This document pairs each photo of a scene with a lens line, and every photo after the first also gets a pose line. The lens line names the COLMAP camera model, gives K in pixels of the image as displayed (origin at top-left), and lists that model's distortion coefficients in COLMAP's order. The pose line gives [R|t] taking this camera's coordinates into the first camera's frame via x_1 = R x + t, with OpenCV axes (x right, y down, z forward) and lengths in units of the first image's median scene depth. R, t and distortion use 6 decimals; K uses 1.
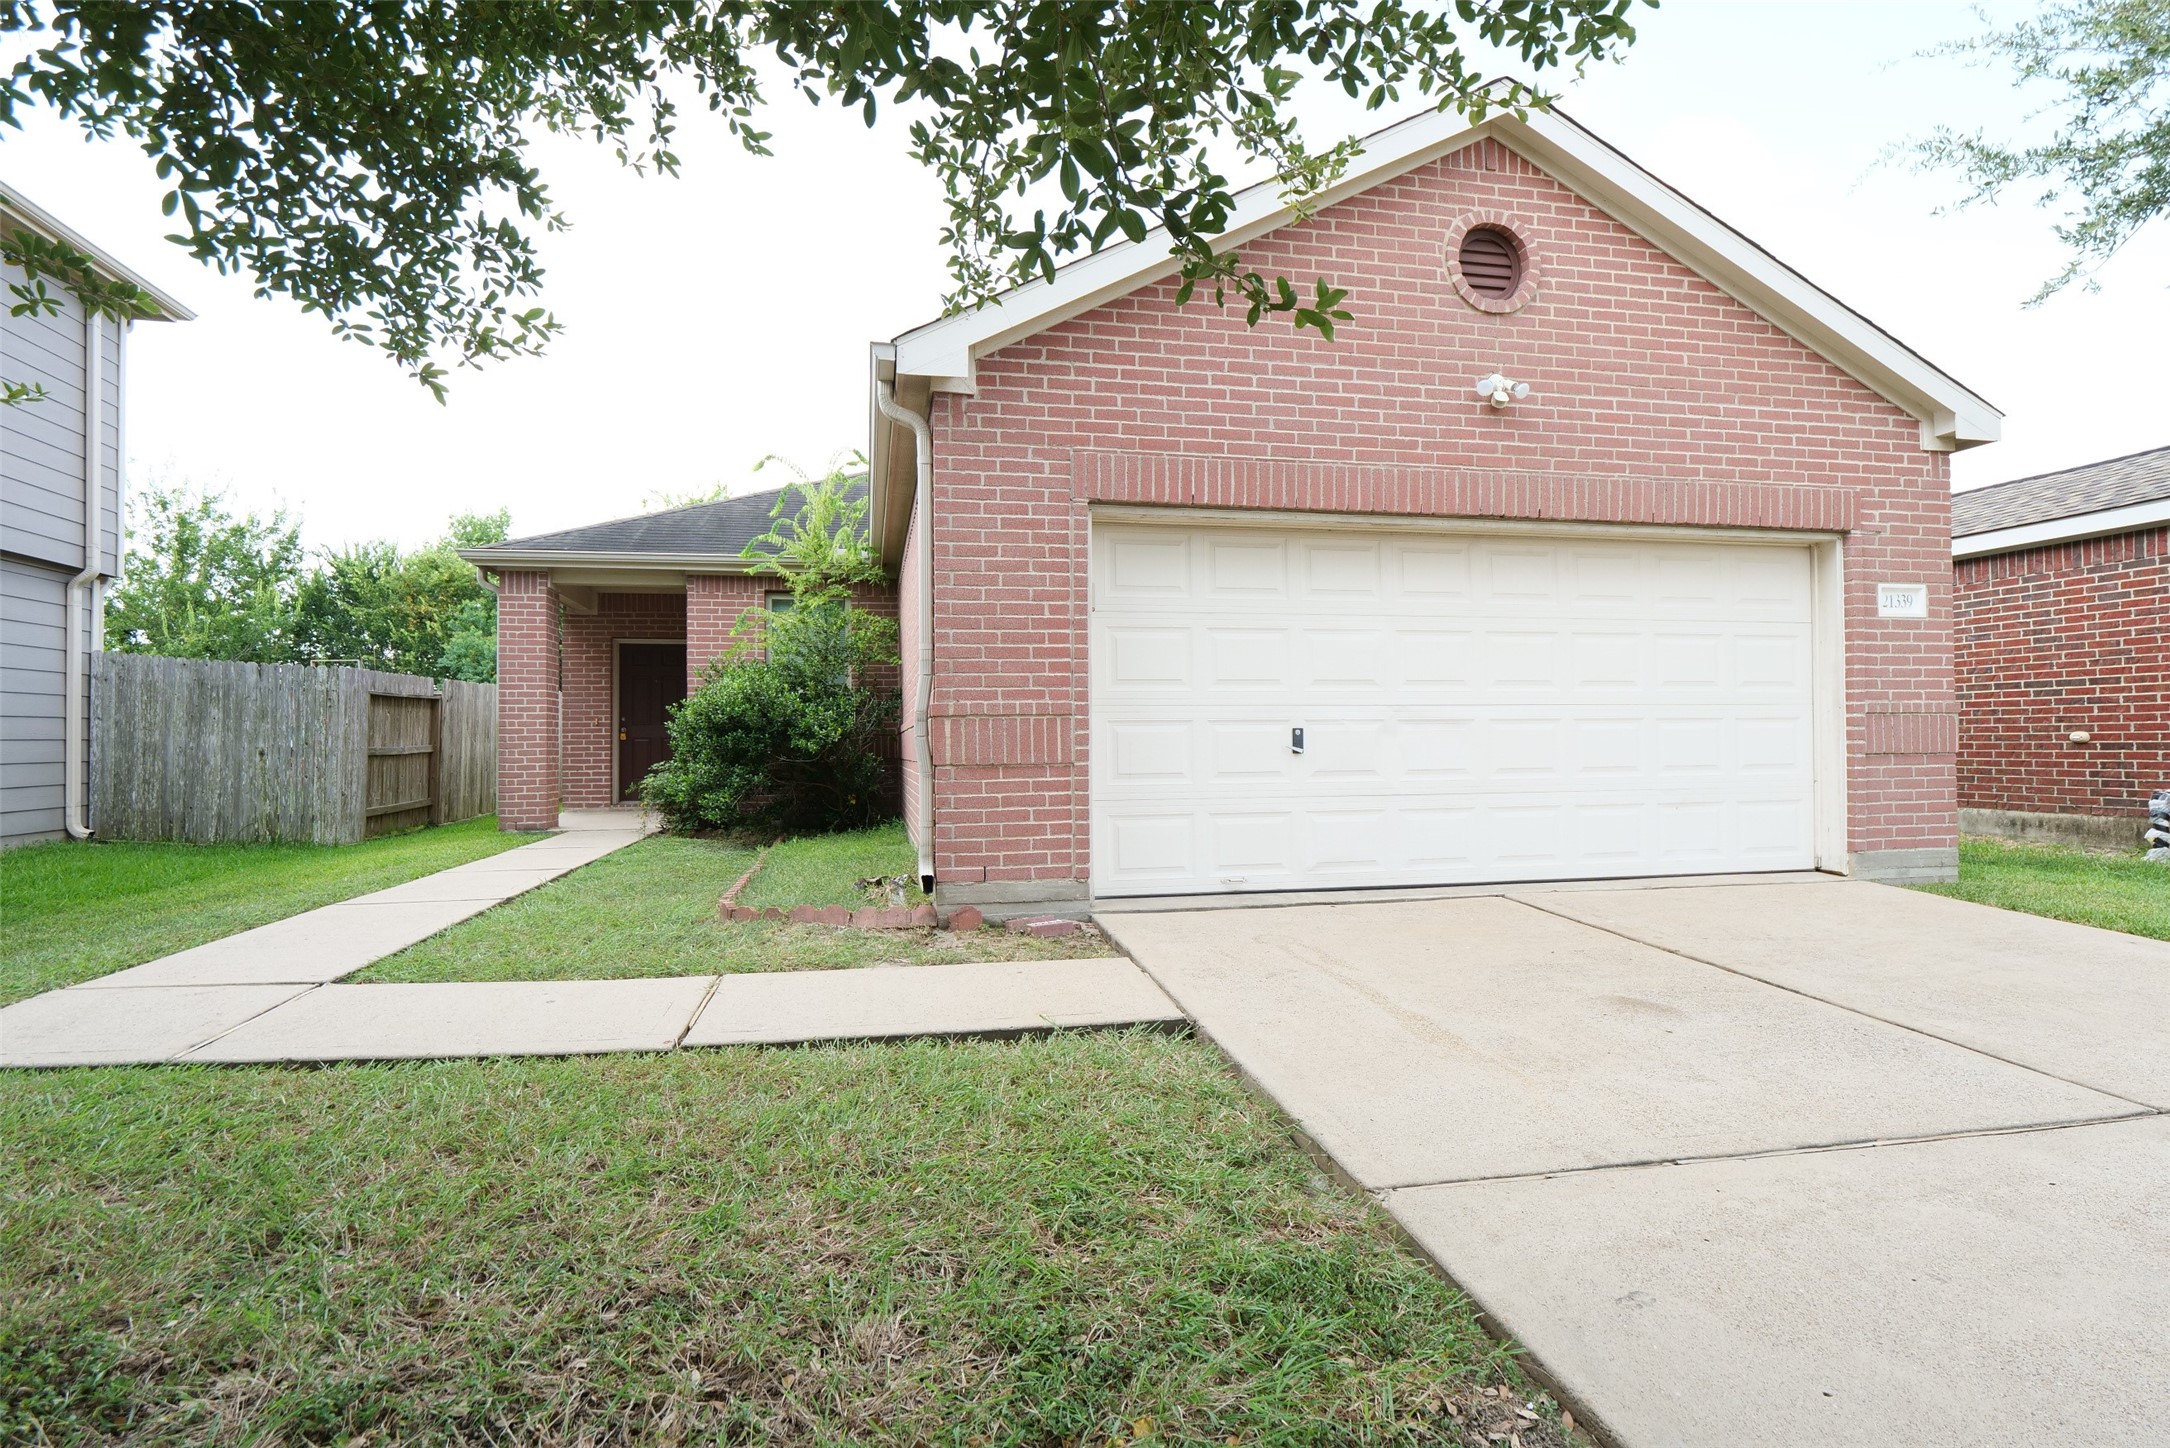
lens RADIAL K [[1056.7, 0, 1071.7], [0, 1056.7, 730.0], [0, 0, 1]] dist [-0.012672, -0.001033]
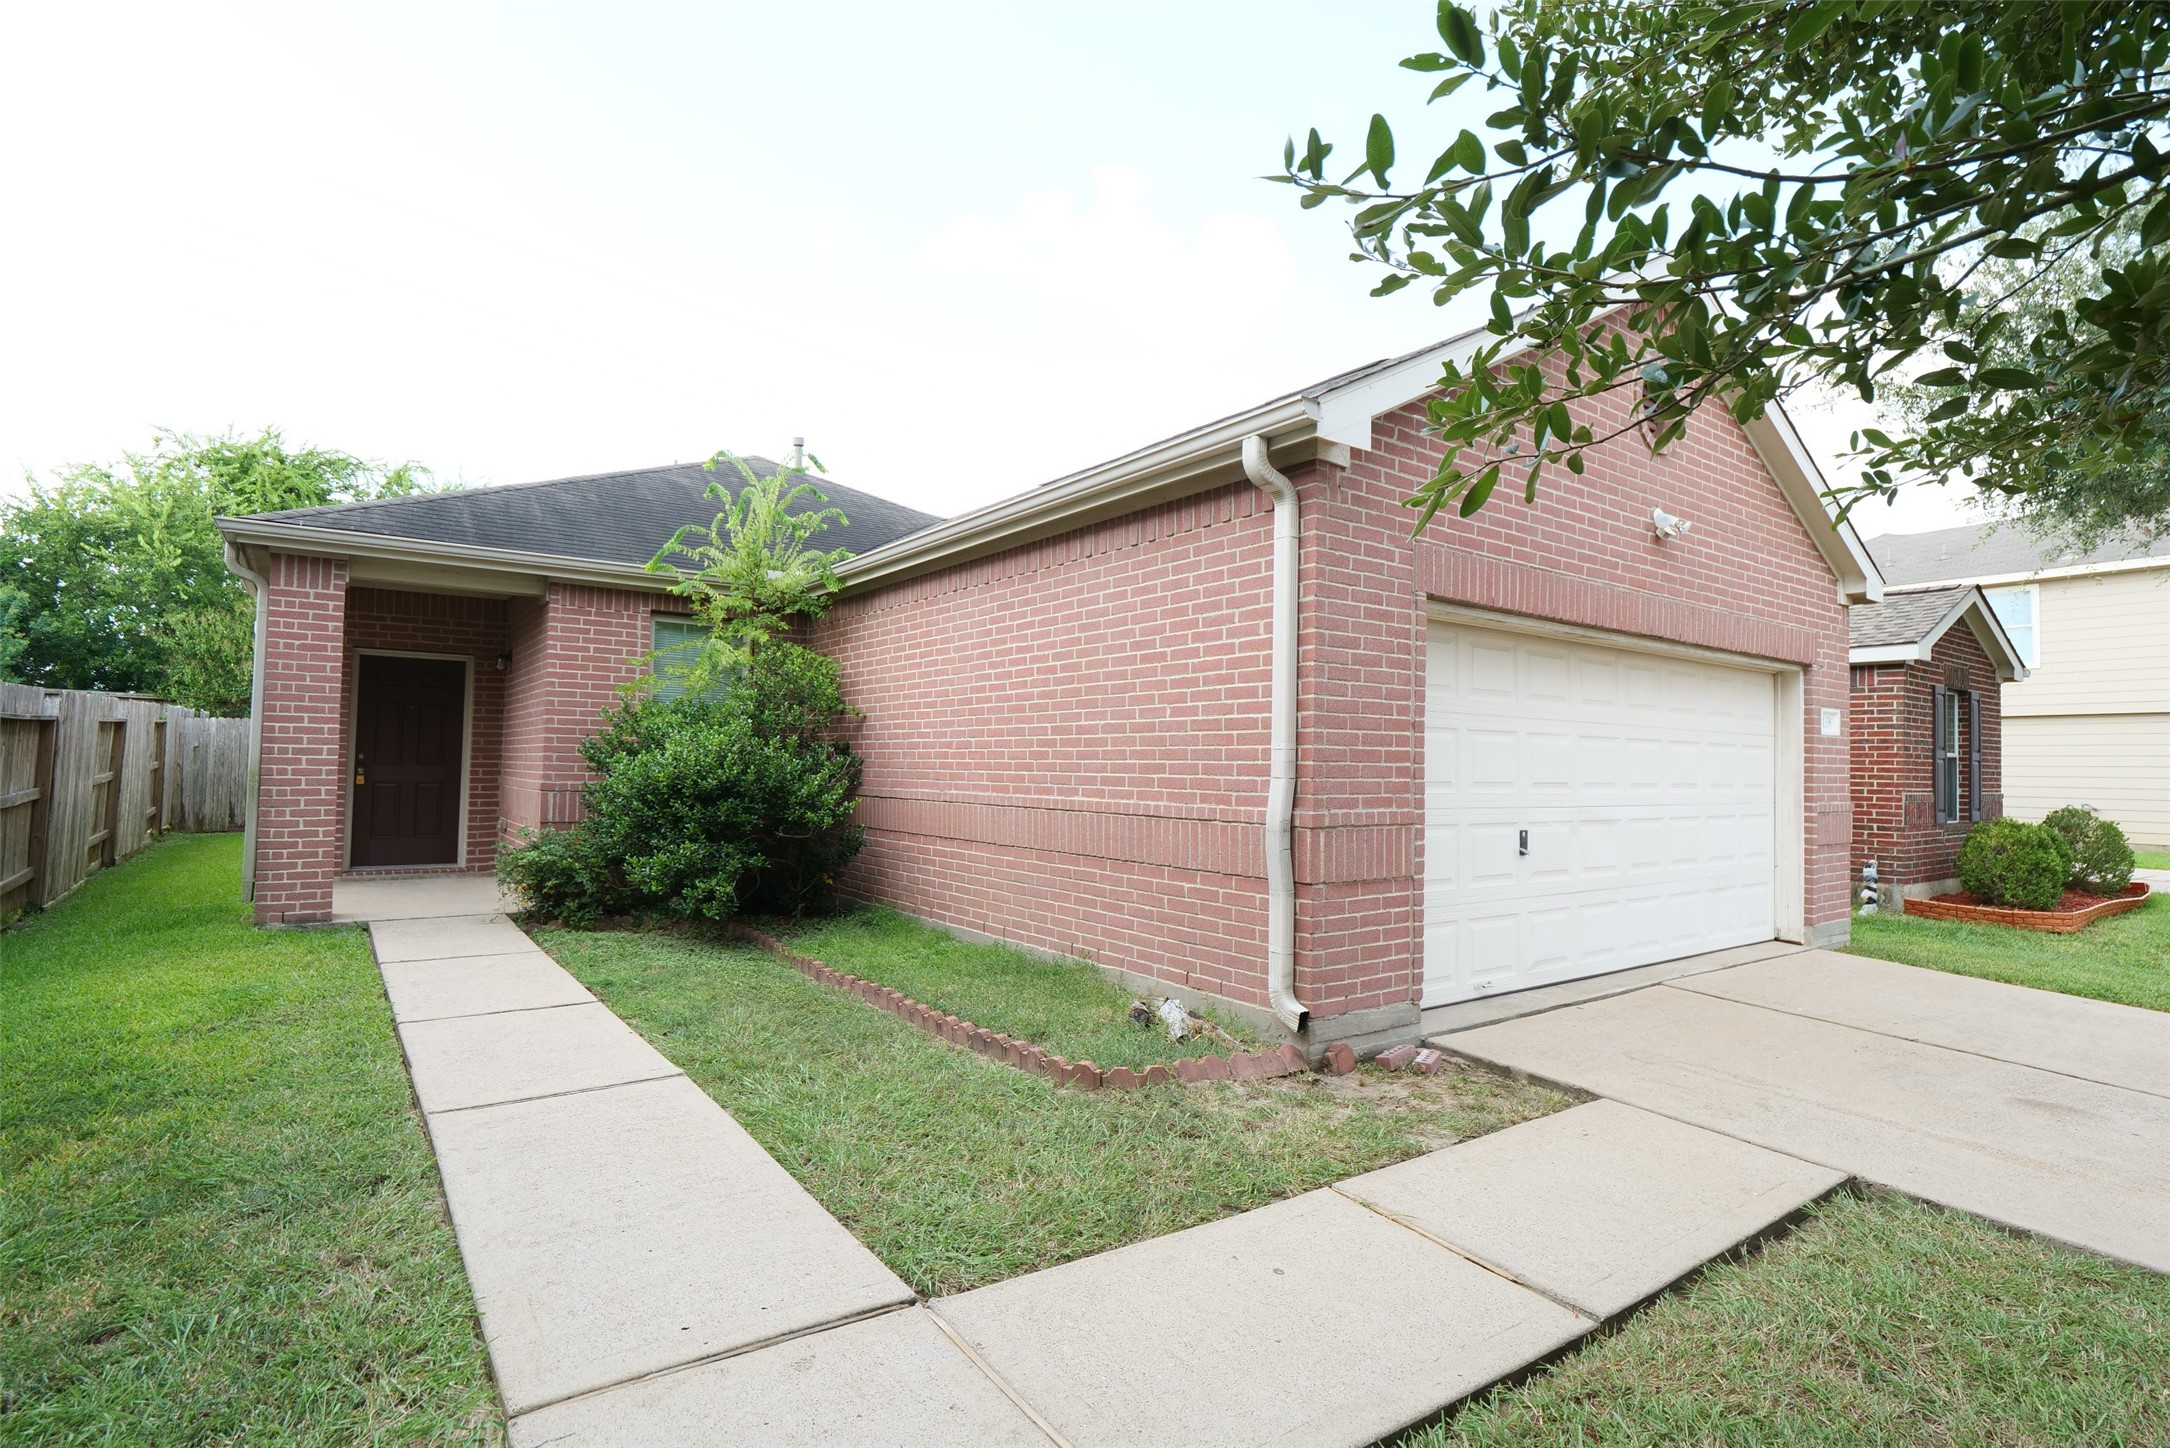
lens RADIAL K [[1056.7, 0, 1079.4], [0, 1056.7, 725.6], [0, 0, 1]] dist [-0.012672, -0.001033]
pose [[0.907321, 0.041394, 0.418397, -0.593820], [-0.032461, 0.999068, -0.028448, -0.058586], [-0.419185, 0.012230, 0.907819, 0.252125]]
